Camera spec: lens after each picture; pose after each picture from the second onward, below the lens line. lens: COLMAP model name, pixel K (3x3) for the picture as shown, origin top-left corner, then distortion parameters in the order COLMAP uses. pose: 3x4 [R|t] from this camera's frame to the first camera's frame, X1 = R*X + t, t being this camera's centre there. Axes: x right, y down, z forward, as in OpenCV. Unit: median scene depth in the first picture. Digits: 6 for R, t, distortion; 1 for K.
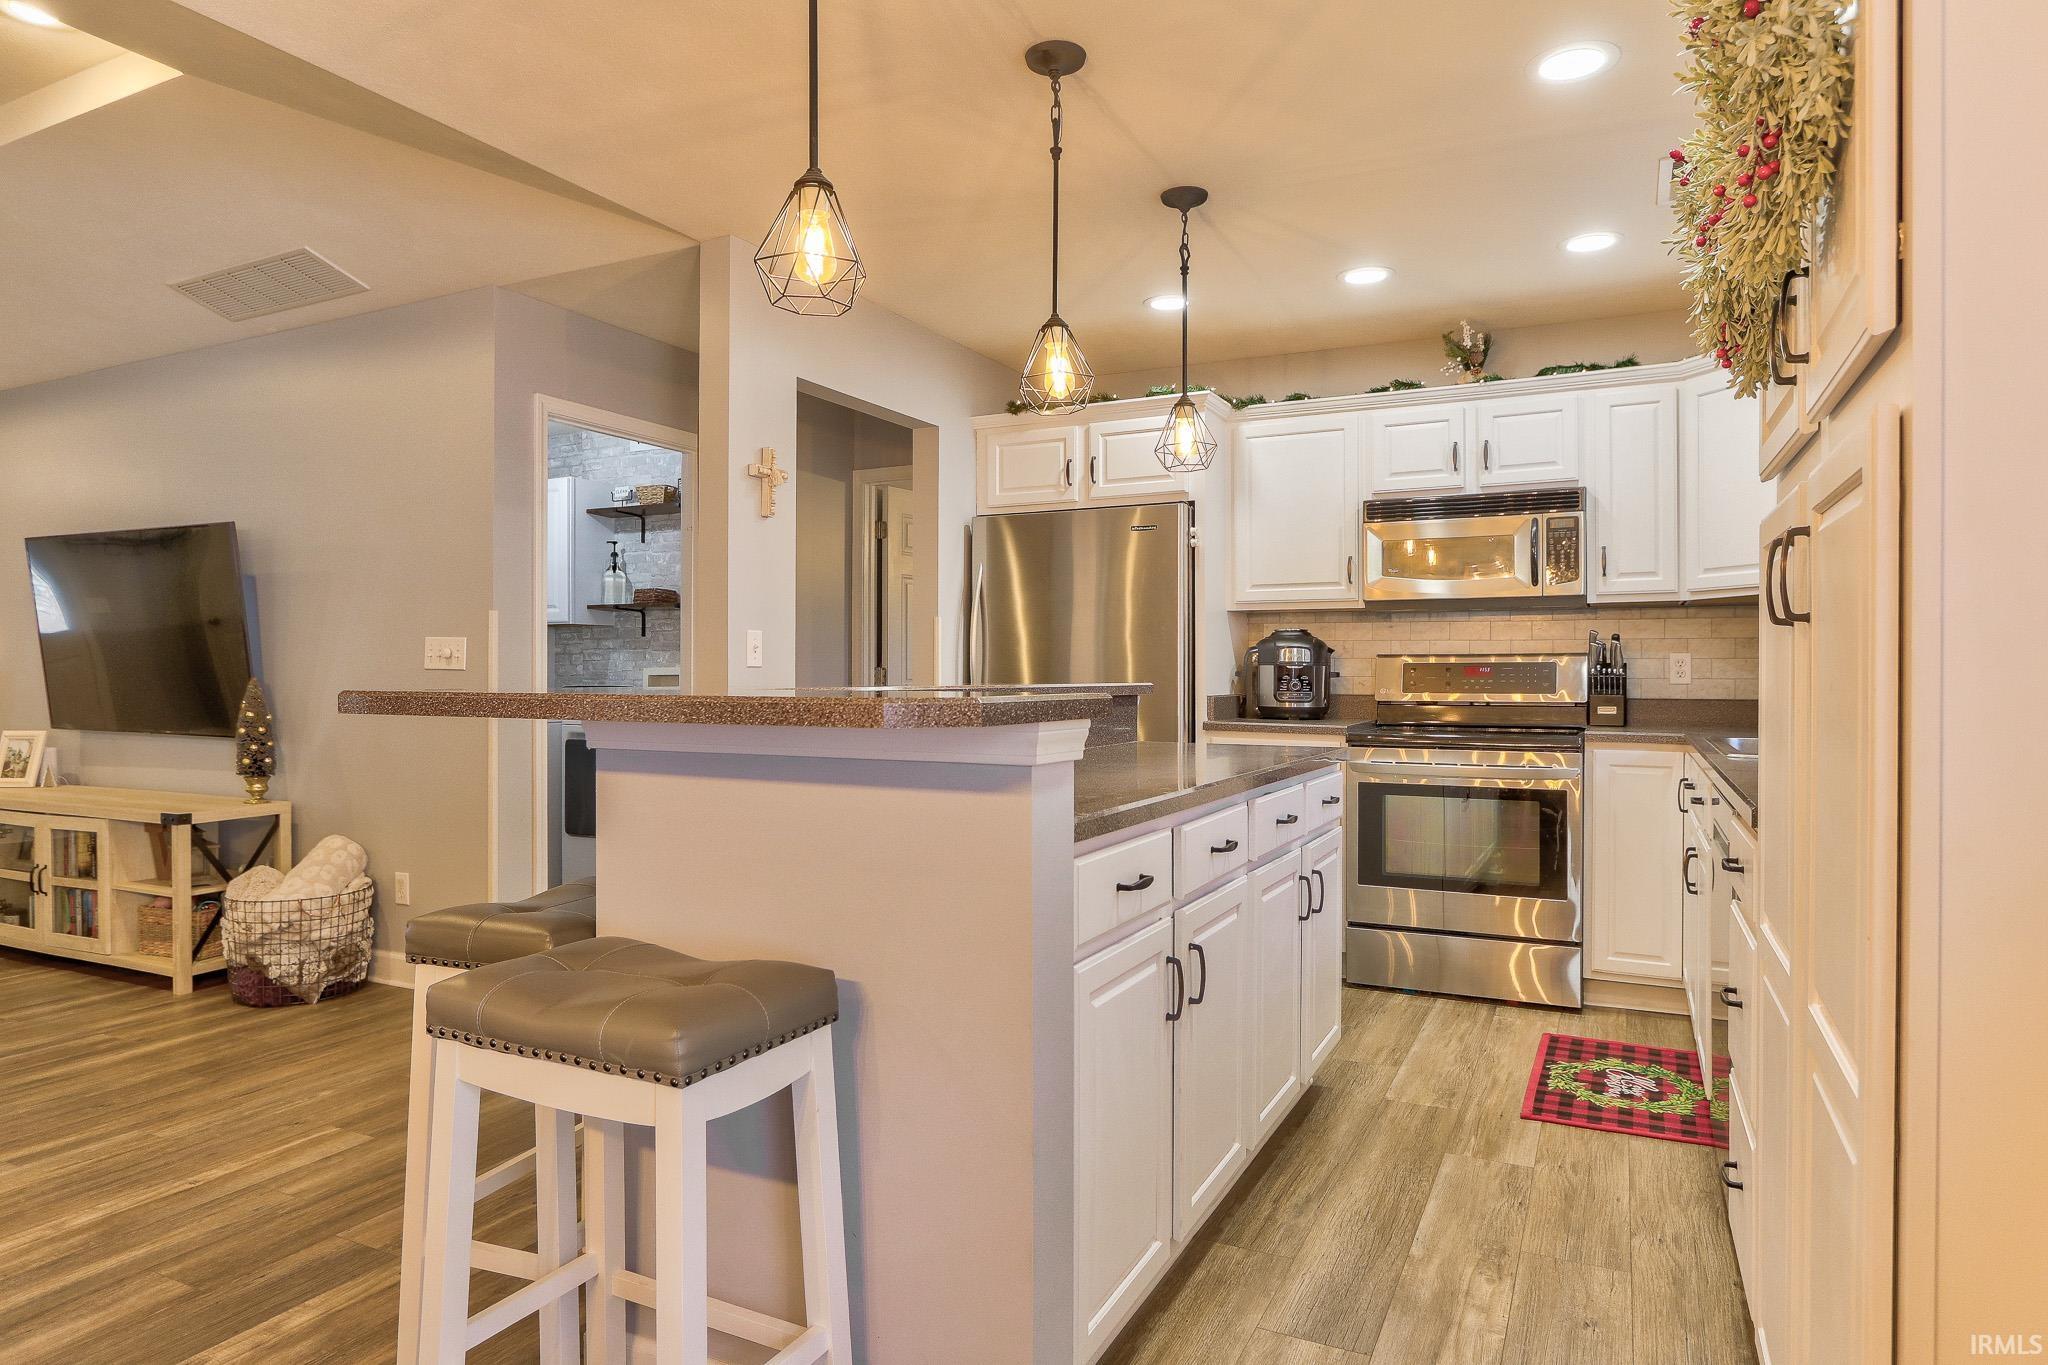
lens RADIAL K [[1205.0, 0, 1014.3], [0, 1205.0, 679.9], [0, 0, 1]] dist [-0.015119, -0.000331]
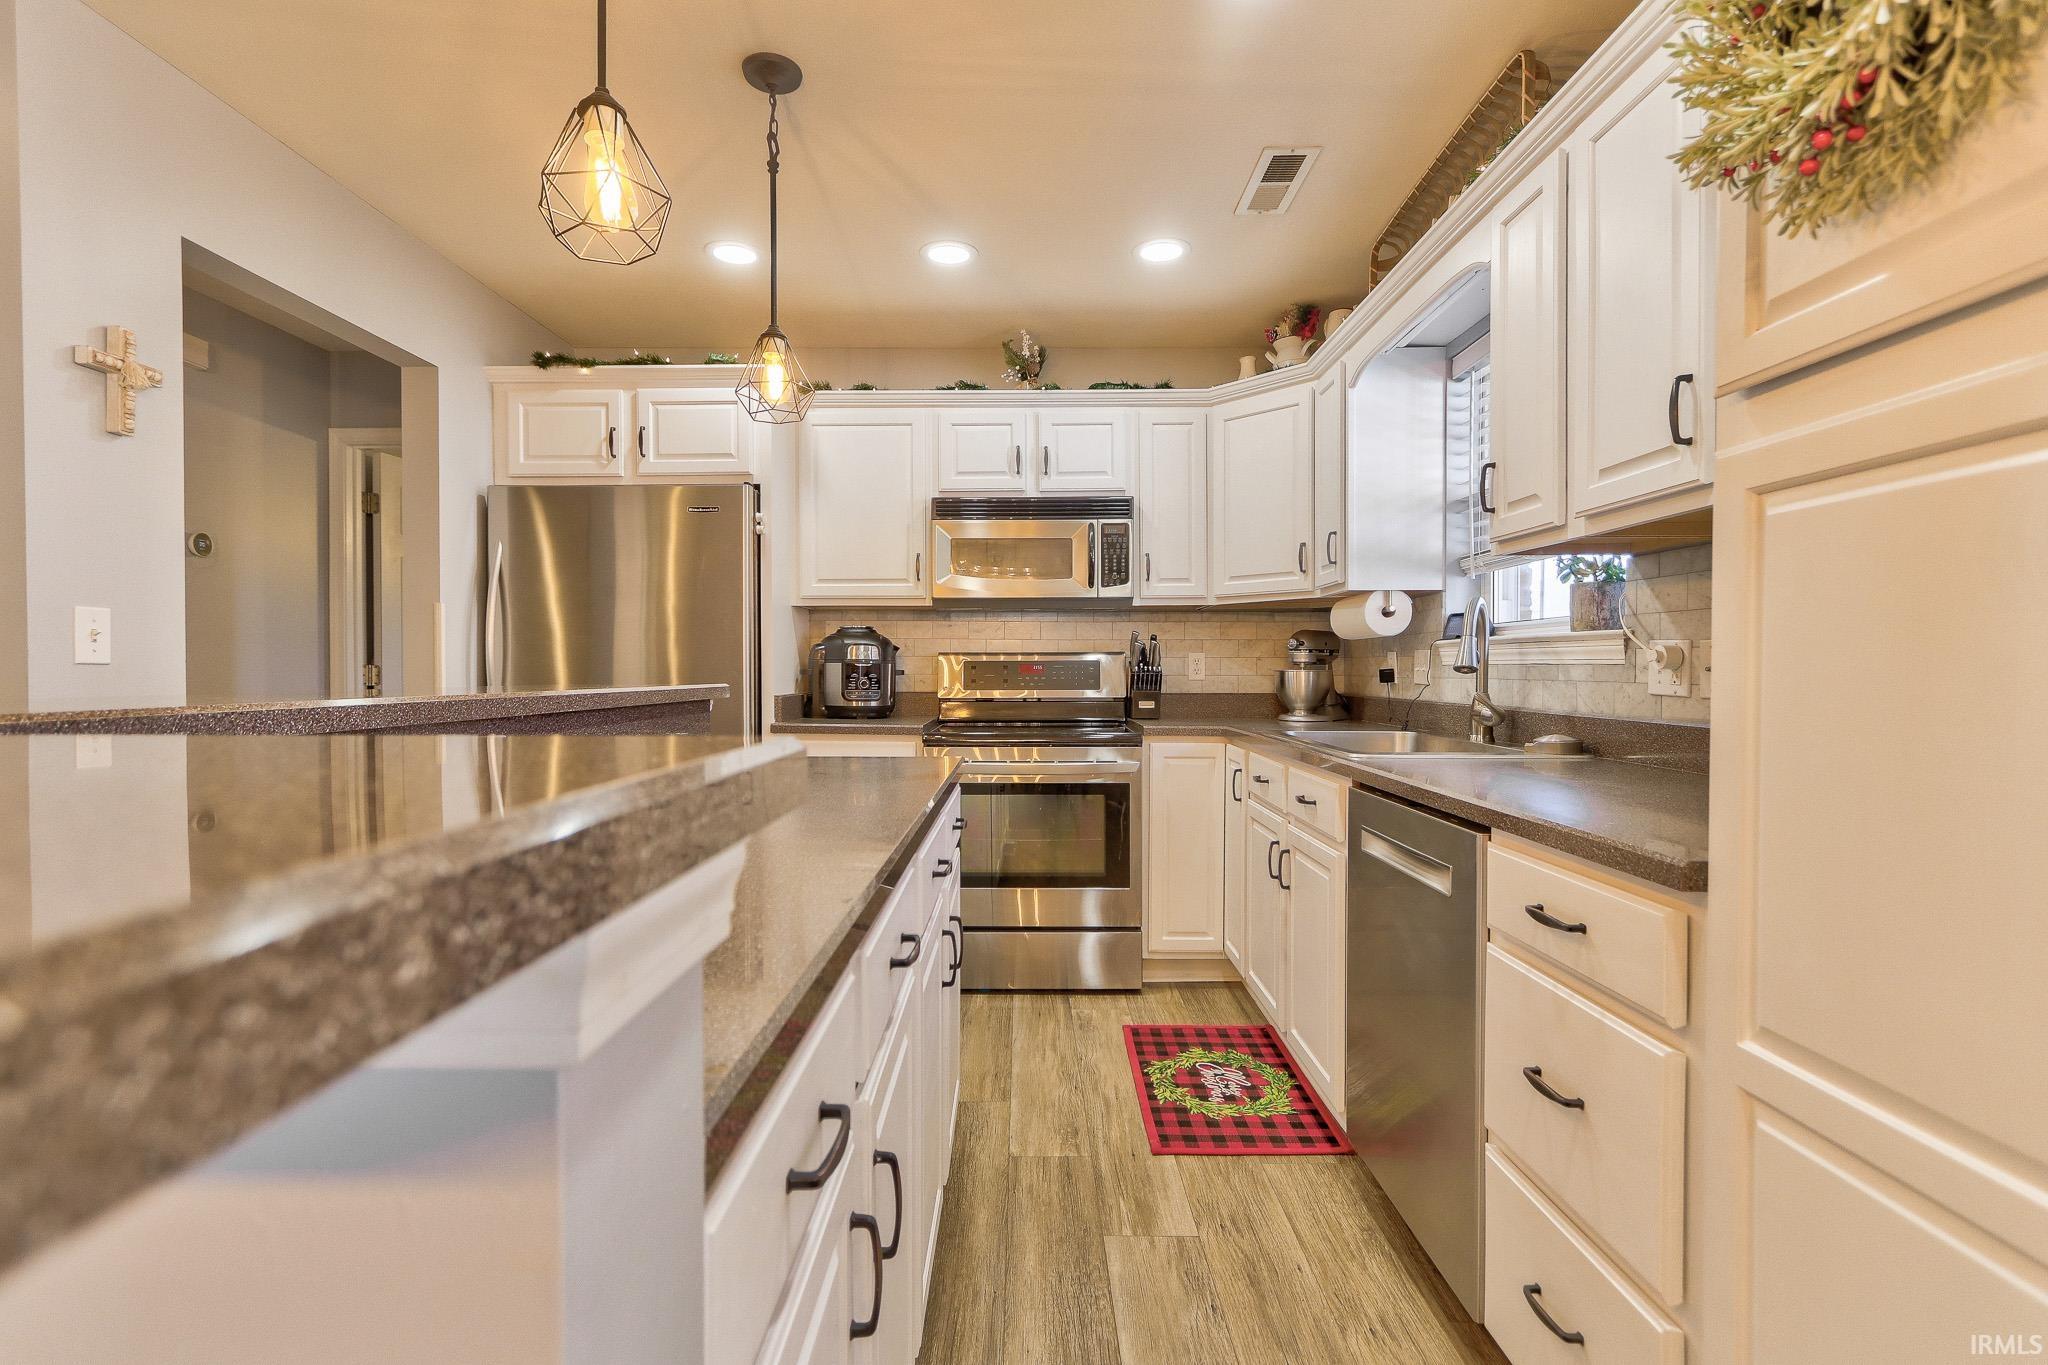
lens RADIAL K [[951.3, 0, 995.6], [0, 951.3, 683.1], [0, 0, 1]] dist [0.004811, -0.000838]
pose [[0.906423, -0.007730, 0.422300, 0.004604], [0.004134, 0.999947, 0.009431, -0.002951], [-0.422350, -0.006803, 0.906407, 0.272549]]
